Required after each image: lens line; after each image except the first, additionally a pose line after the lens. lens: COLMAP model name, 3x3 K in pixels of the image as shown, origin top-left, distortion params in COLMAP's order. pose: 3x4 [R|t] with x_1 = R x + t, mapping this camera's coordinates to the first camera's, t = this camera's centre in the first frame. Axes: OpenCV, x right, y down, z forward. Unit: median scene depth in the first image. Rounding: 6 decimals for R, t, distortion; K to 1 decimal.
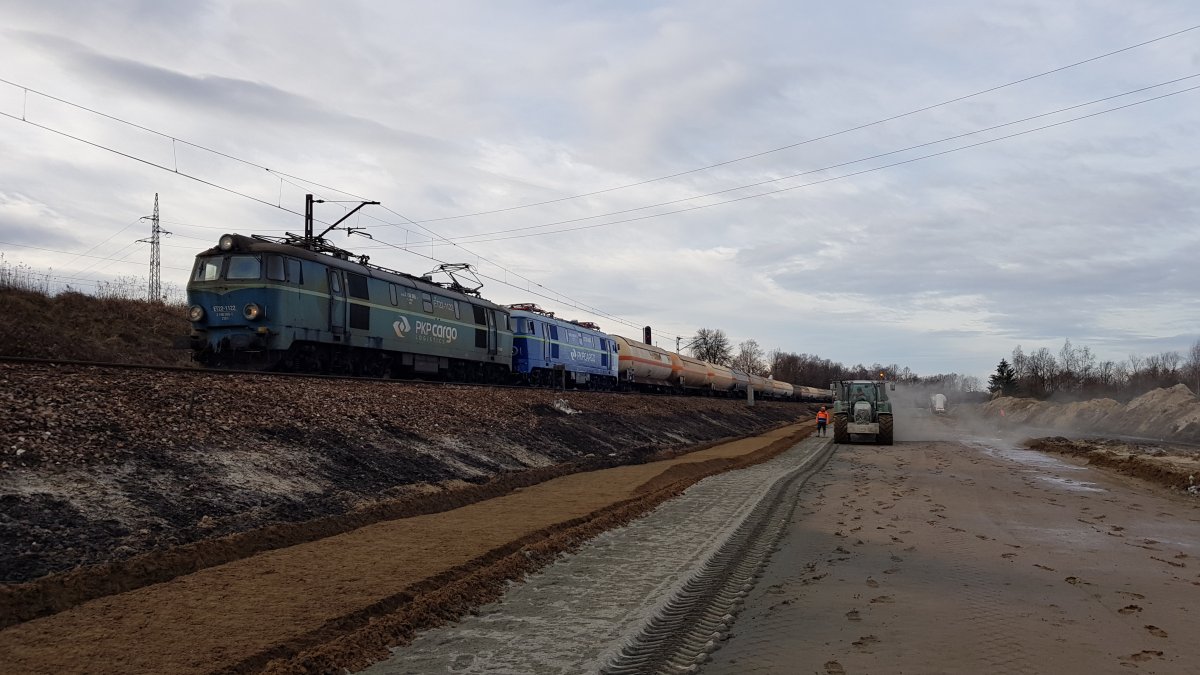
lens RADIAL K [[942.6, 0, 600.4], [0, 942.6, 340.8], [0, 0, 1]] dist [-0.047666, -0.001962]
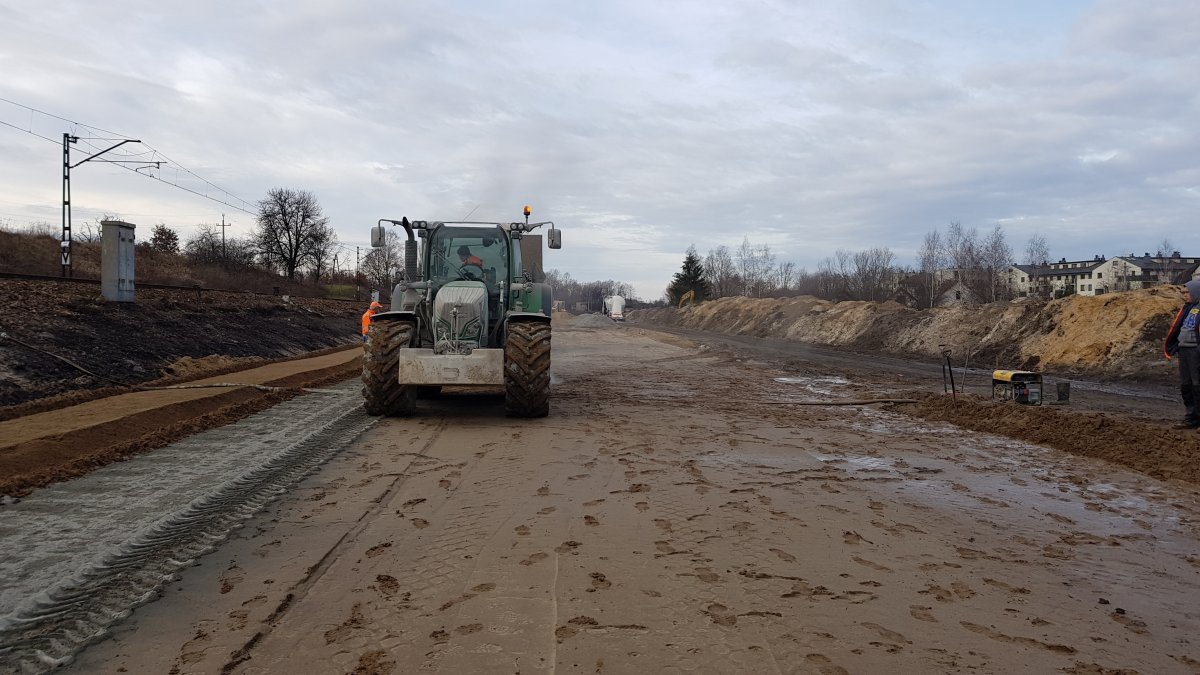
lens RADIAL K [[942.6, 0, 600.6], [0, 942.6, 337.6], [0, 0, 1]] dist [-0.047666, -0.001962]
pose [[0.942752, -0.014263, 0.333191, 0.212269], [-0.017479, 0.995598, 0.092077, 0.052748], [-0.333038, -0.092630, 0.938353, 0.667317]]
